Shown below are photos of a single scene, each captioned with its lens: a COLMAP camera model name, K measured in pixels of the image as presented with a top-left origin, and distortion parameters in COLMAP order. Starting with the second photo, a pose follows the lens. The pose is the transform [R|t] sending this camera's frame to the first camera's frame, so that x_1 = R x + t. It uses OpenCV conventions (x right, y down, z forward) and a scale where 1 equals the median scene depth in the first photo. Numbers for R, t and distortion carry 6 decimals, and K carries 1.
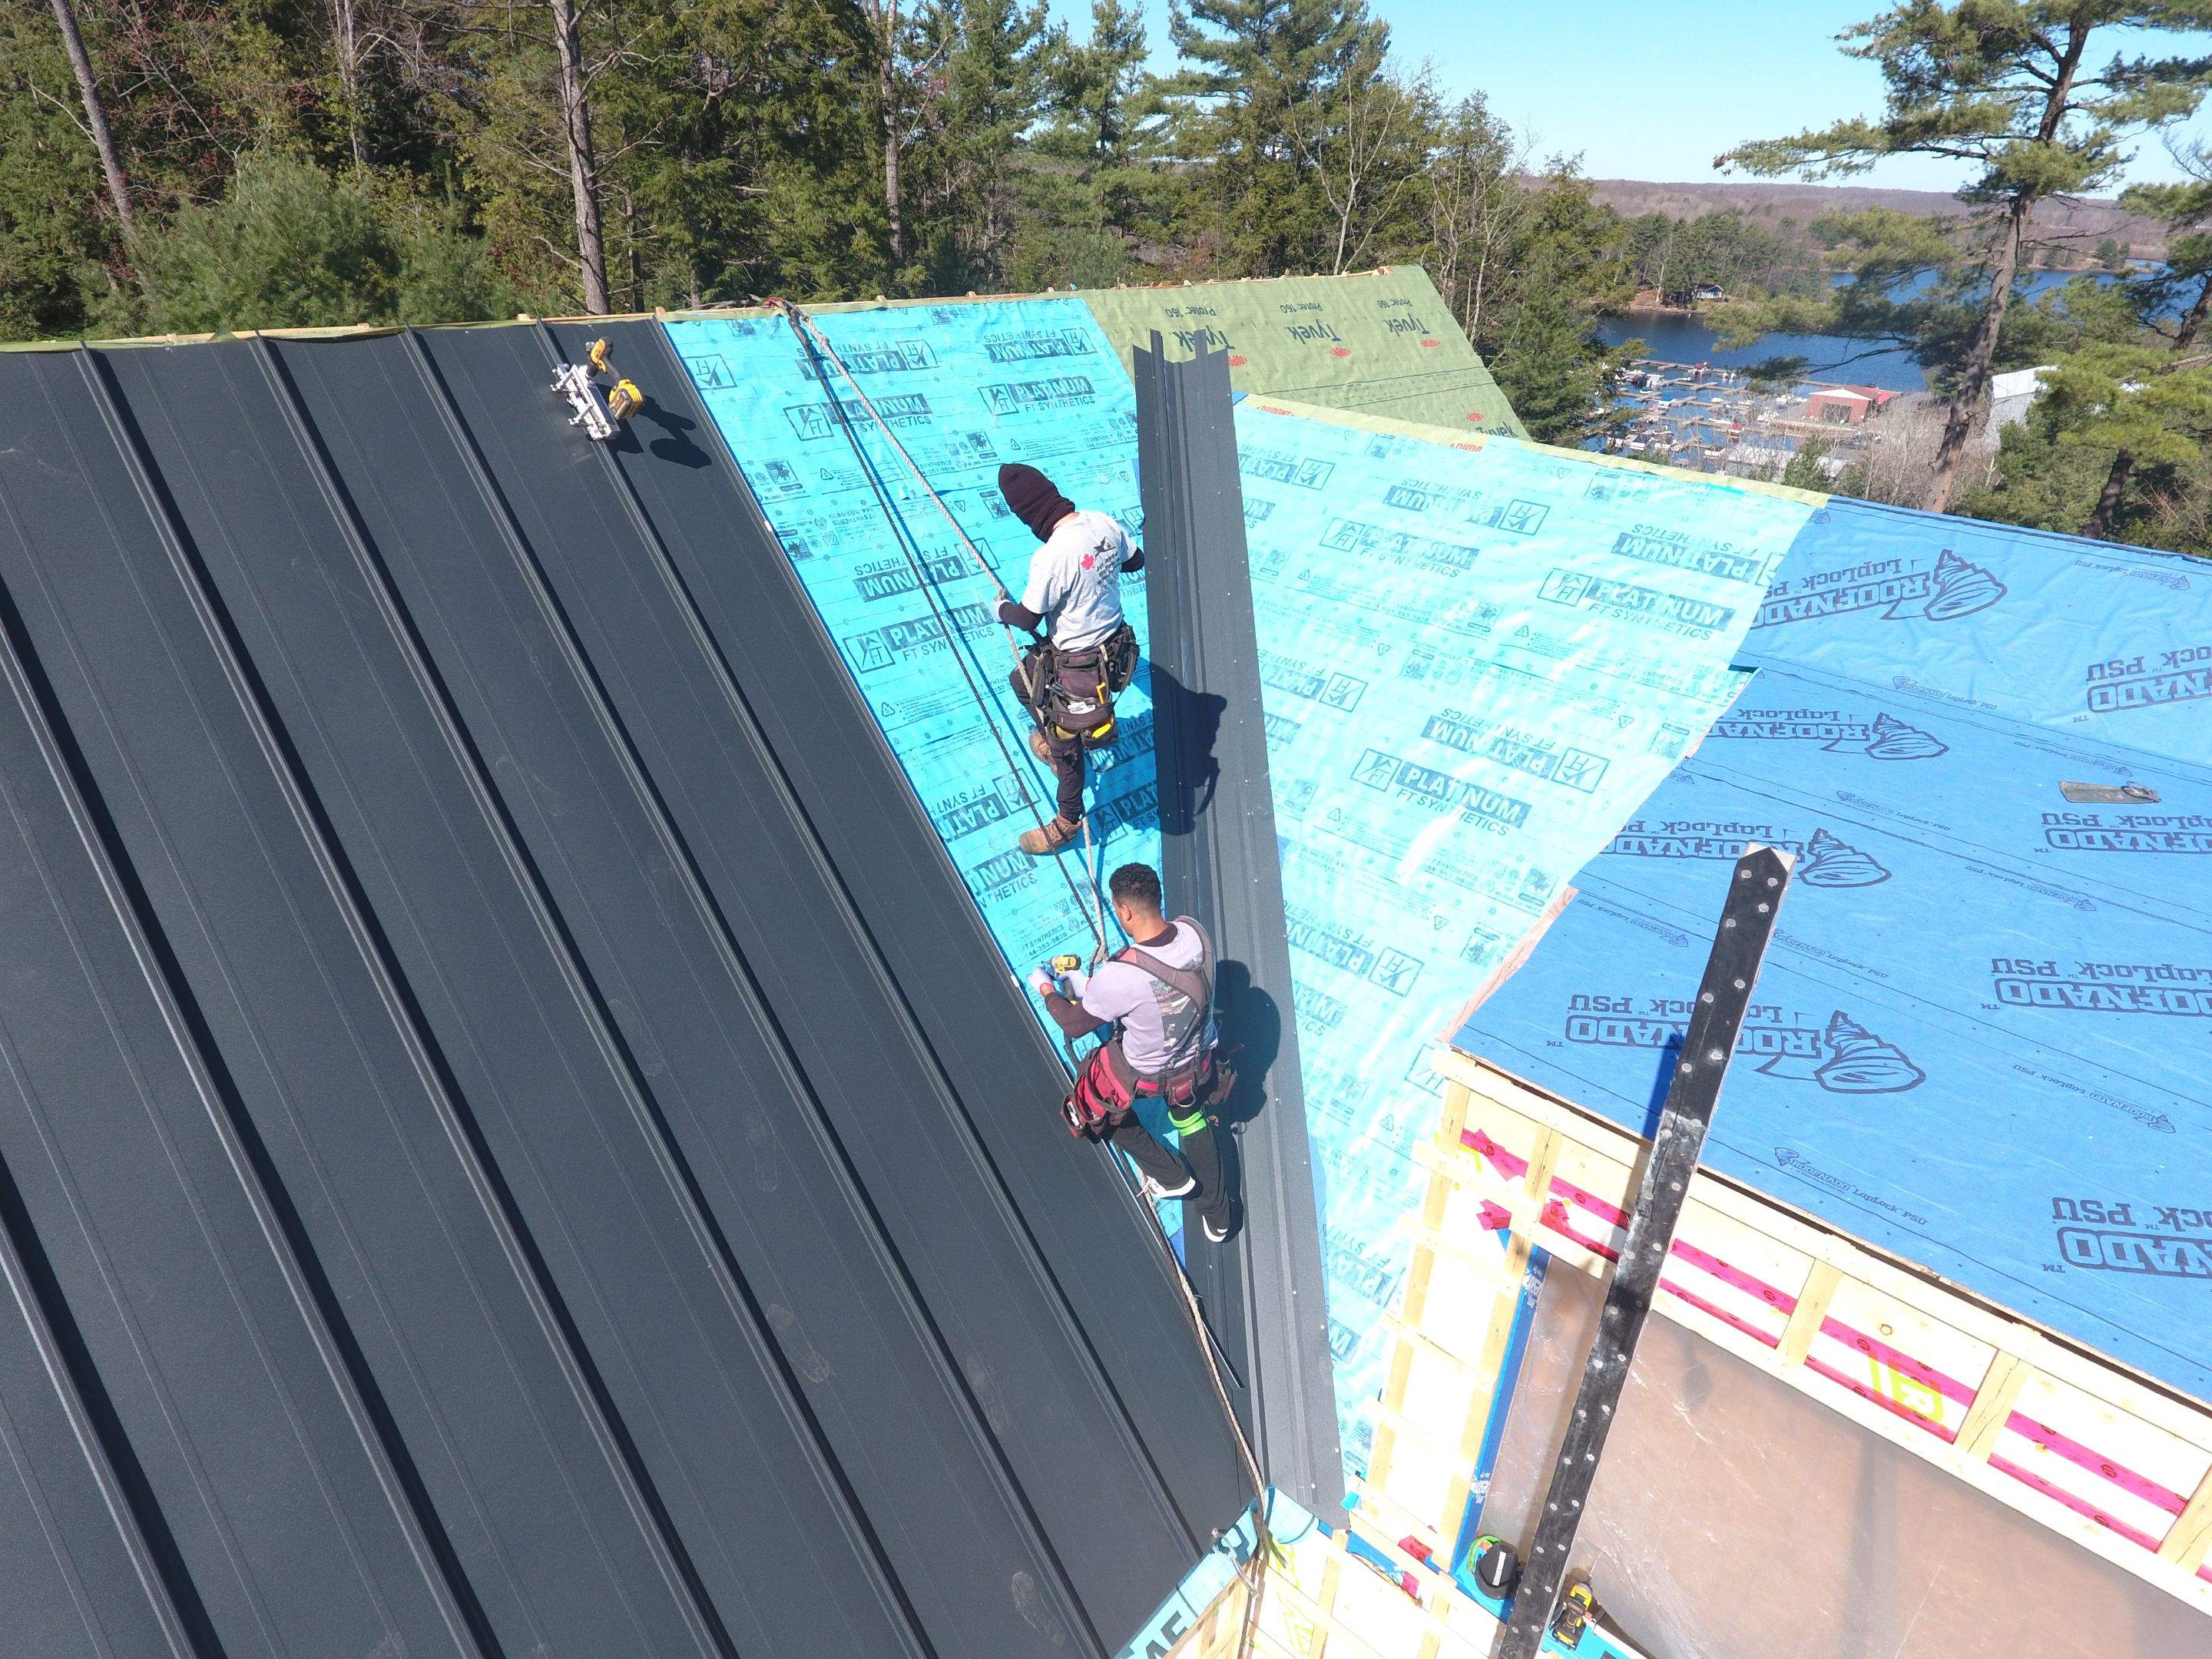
lens RADIAL K [[1280.4, 0, 1096.2], [0, 1280.4, 830.6], [0, 0, 1]] dist [0.000313, 0.002886]
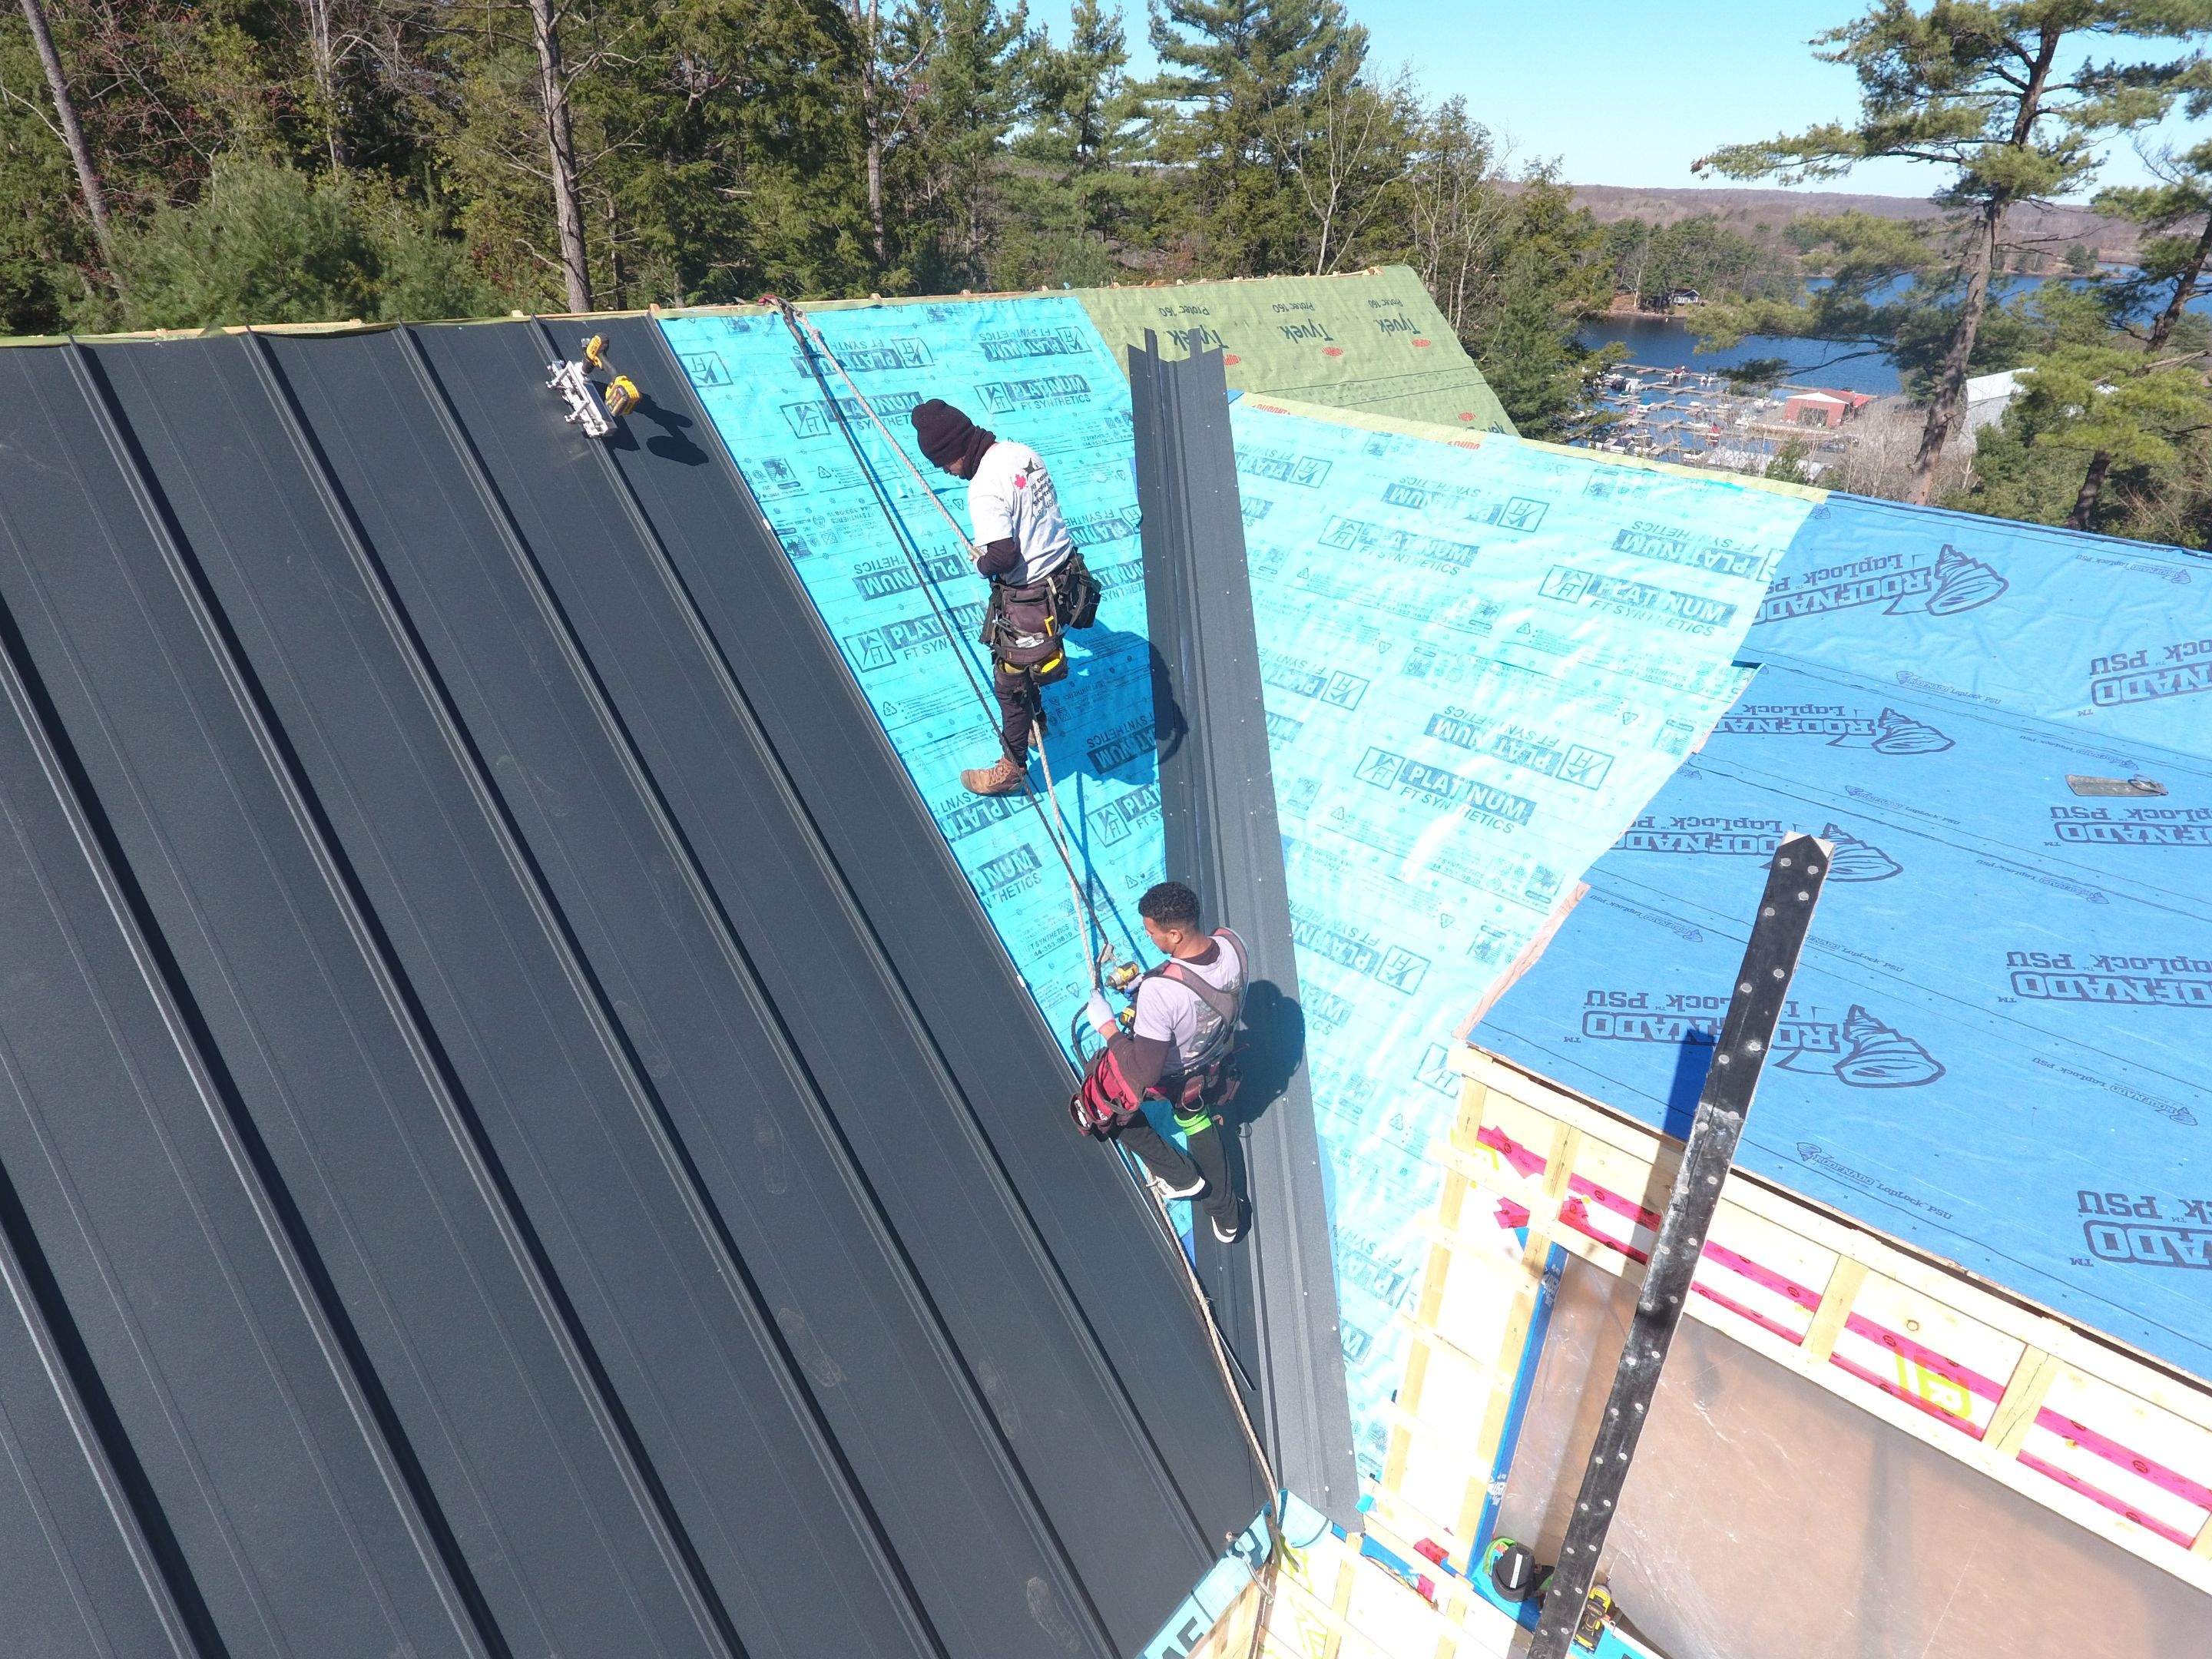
lens RADIAL K [[1279.7, 0, 1087.9], [0, 1279.7, 835.8], [0, 0, 1]] dist [0.005118, 0.001314]
pose [[0.999949, -0.005488, 0.008446, -0.016386], [0.005496, 0.999984, -0.000963, 0.005030], [-0.008441, 0.001009, 0.999964, 0.007444]]
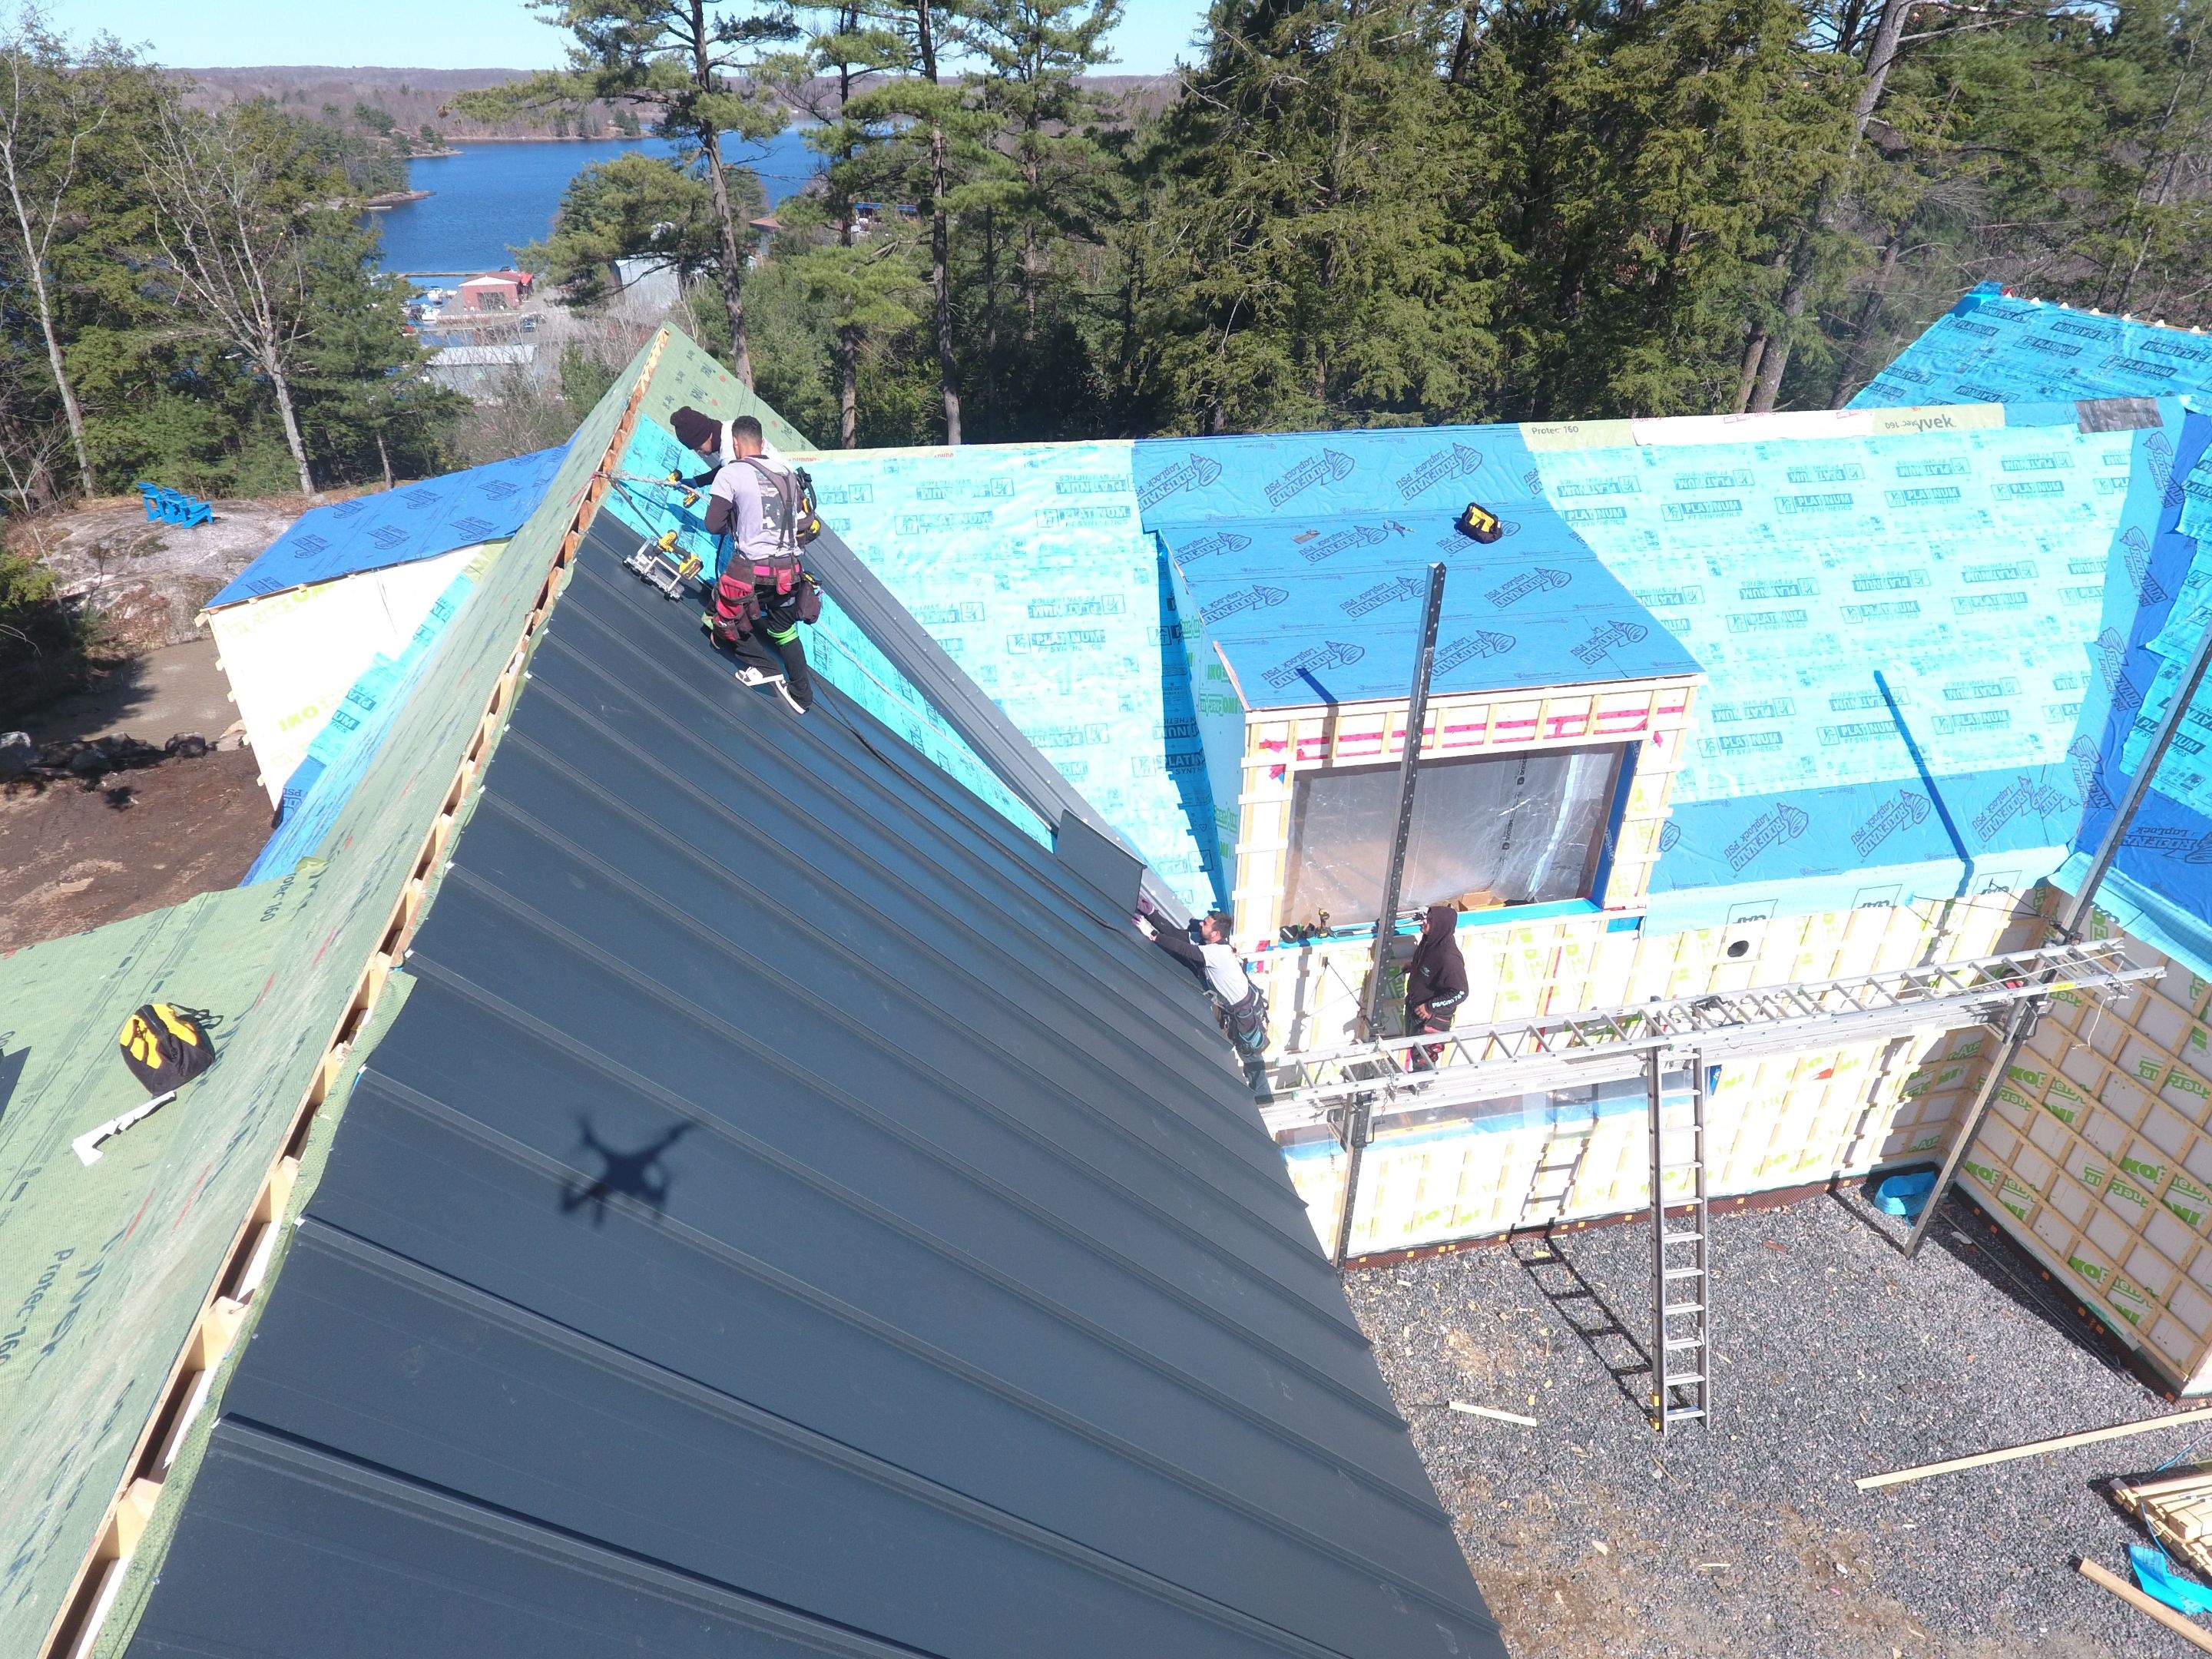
lens RADIAL K [[1280.4, 0, 1096.2], [0, 1280.4, 830.6], [0, 0, 1]] dist [0.000313, 0.002886]
pose [[0.591488, -0.434640, 0.679139, -1.251976], [0.384793, 0.892335, 0.235951, -0.236858], [-0.708573, 0.121766, 0.695052, -0.334217]]
